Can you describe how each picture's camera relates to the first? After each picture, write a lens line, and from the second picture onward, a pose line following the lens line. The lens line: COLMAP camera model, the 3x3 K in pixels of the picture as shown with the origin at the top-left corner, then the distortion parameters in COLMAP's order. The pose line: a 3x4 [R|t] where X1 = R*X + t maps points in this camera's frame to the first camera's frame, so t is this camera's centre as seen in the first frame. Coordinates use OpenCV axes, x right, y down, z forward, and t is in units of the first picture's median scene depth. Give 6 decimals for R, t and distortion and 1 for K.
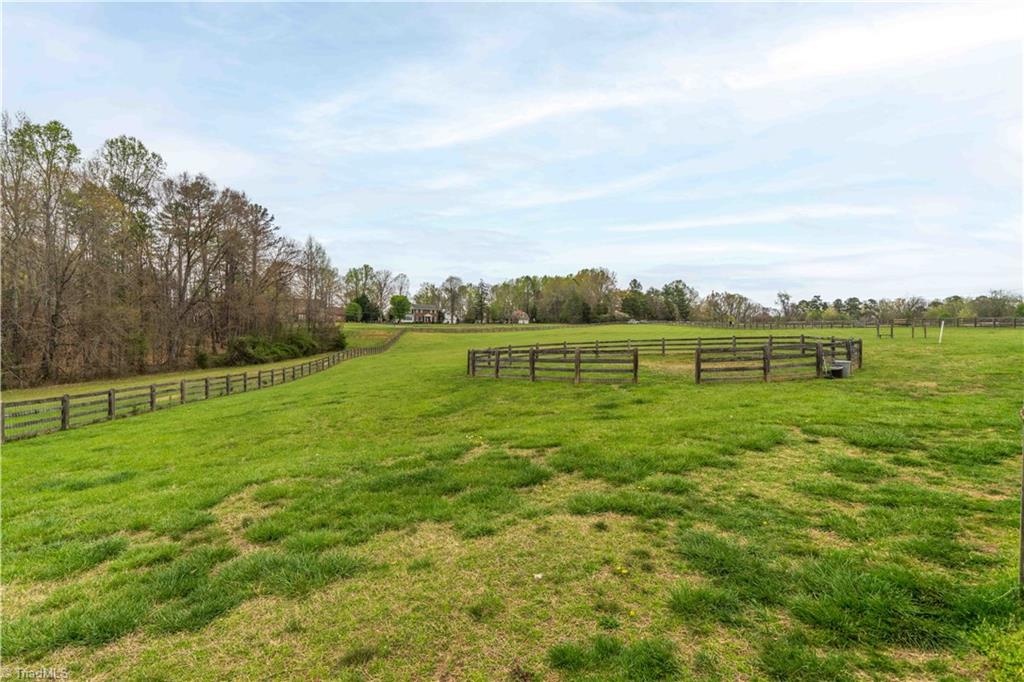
lens RADIAL K [[472.1, 0, 512.1], [0, 472.1, 343.0], [0, 0, 1]] dist [-0.002375, -0.000132]
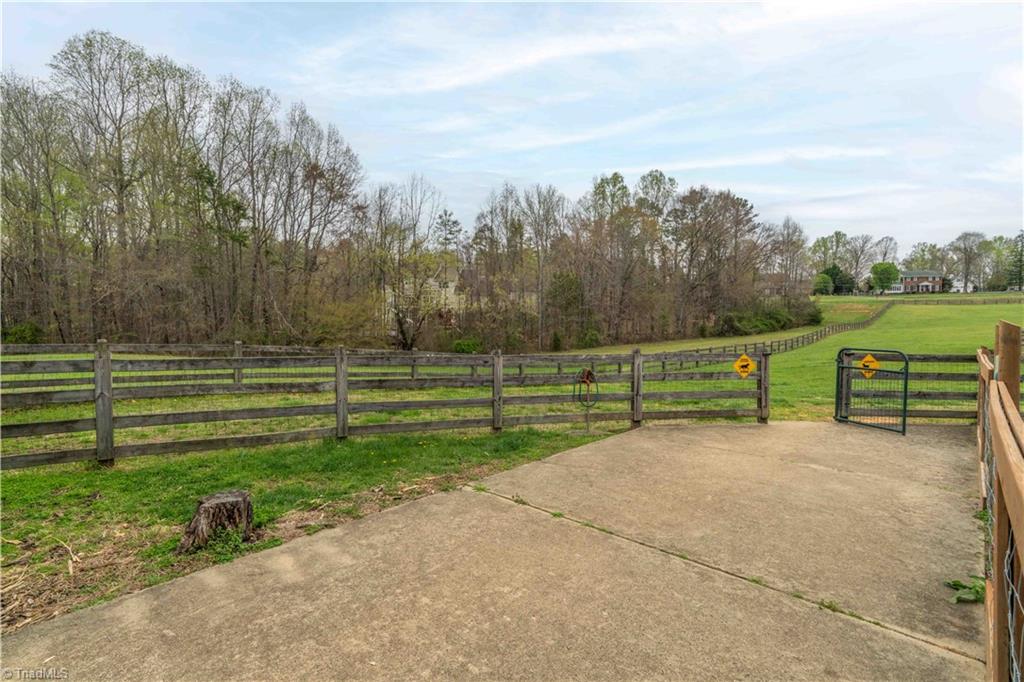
lens RADIAL K [[472.1, 0, 508.2], [0, 472.1, 333.3], [0, 0, 1]] dist [-0.002375, -0.000132]
pose [[0.629145, 0.029013, -0.776746, 0.006653], [-0.000029, 0.999304, 0.037303, -0.003081], [0.777288, -0.023447, 0.628708, -0.108531]]
